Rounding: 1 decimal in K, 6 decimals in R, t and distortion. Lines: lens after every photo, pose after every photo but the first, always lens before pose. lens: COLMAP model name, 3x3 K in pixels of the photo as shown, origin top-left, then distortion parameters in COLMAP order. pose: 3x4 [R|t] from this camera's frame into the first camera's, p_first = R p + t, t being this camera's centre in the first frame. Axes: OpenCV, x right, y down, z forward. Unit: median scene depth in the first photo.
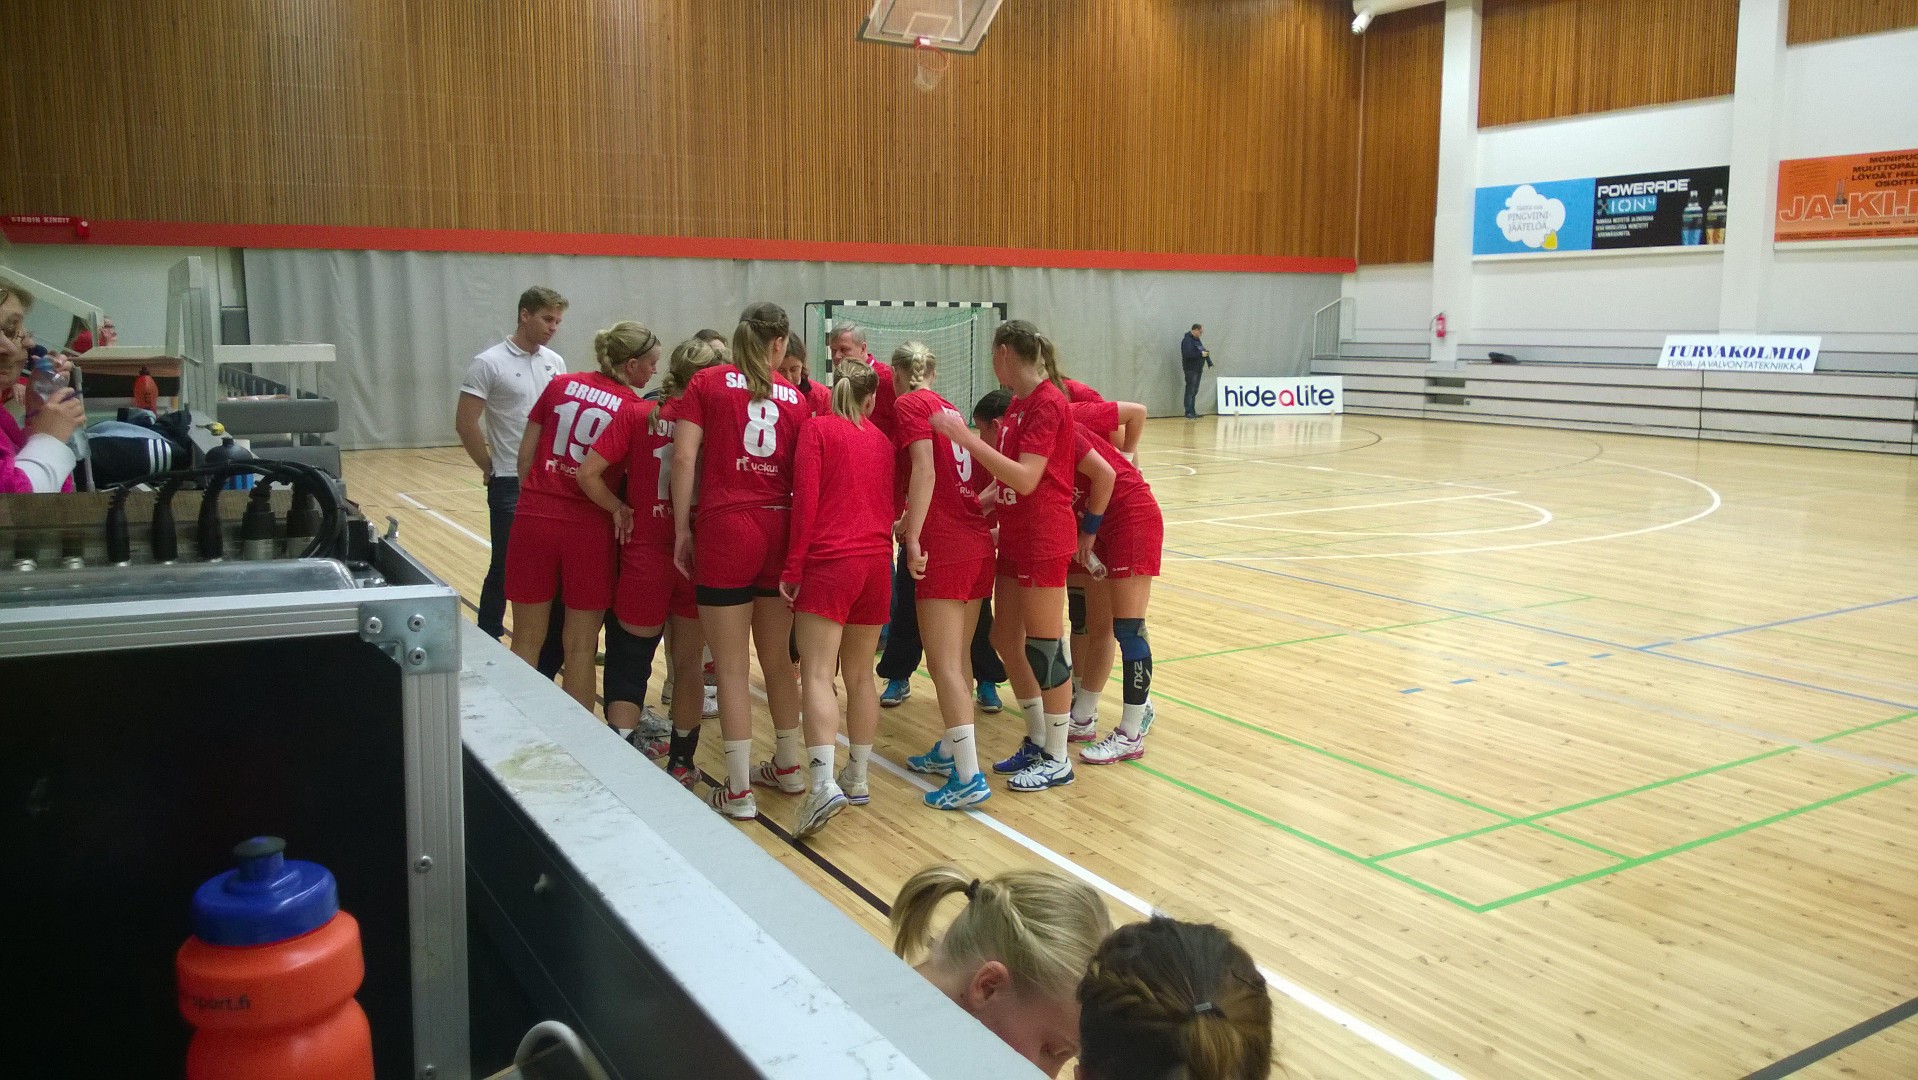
lens RADIAL K [[1472.2, 0, 959.0], [0, 1472.2, 540.0], [0, 0, 1]] dist [-0.040087, -0.001230]
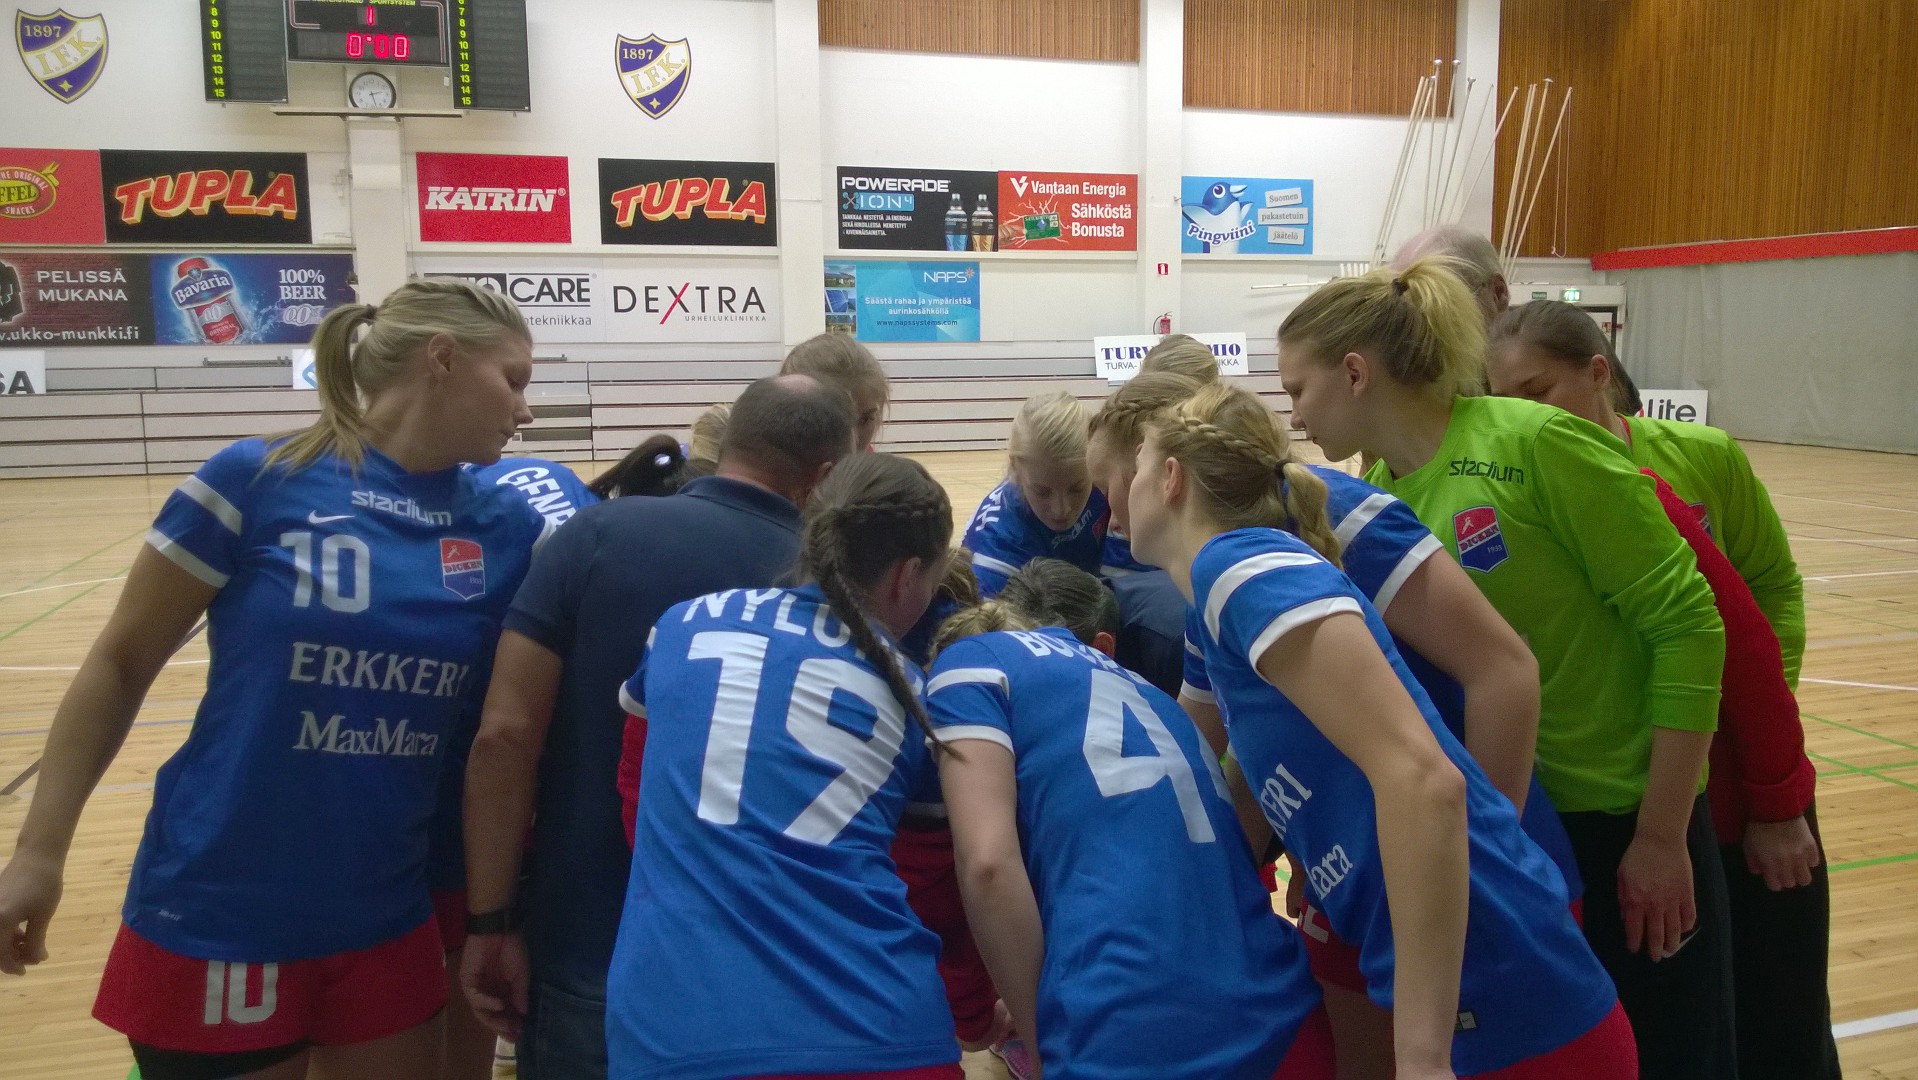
lens RADIAL K [[1472.2, 0, 959.0], [0, 1472.2, 540.0], [0, 0, 1]] dist [-0.040087, -0.001230]
pose [[0.210195, -0.131121, 0.968827, -0.455159], [0.142096, 0.984540, 0.102419, -0.112825], [-0.967278, 0.116139, 0.225577, 0.795089]]
